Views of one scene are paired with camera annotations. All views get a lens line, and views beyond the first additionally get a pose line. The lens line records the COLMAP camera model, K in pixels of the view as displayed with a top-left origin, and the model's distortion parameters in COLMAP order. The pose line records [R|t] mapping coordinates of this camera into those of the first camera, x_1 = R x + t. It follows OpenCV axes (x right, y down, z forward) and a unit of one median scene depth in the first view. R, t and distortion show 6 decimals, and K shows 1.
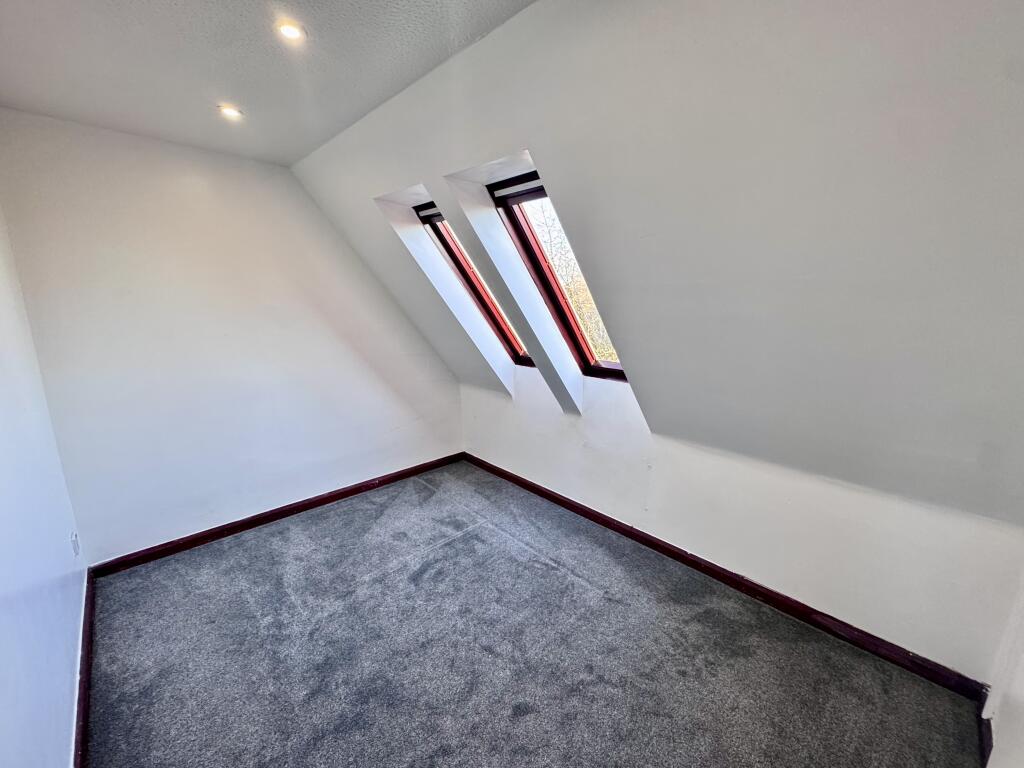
lens RADIAL K [[406.6, 0, 512.0], [0, 406.6, 384.0], [0, 0, 1]] dist [-0.003863, -0.000078]
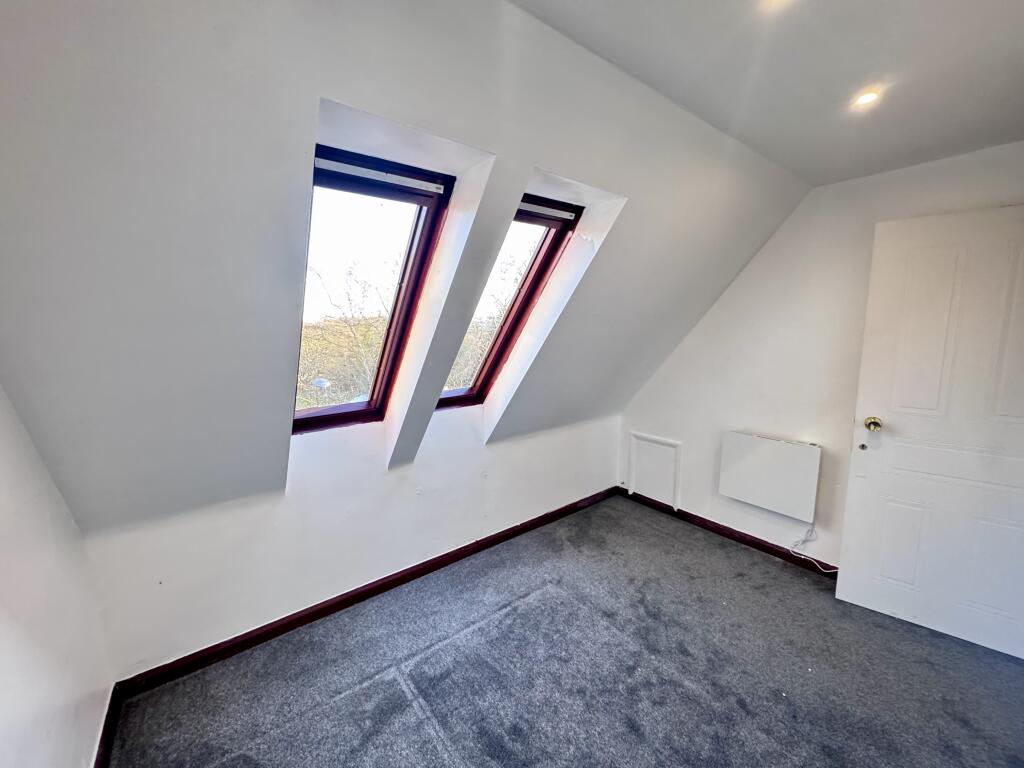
lens RADIAL K [[406.6, 0, 512.0], [0, 406.6, 384.0], [0, 0, 1]] dist [-0.003863, -0.000078]
pose [[0.095965, -0.154033, 0.983394, -0.818804], [0.216423, 0.967548, 0.130431, -0.192438], [-0.971572, 0.200312, 0.126187, 0.867848]]
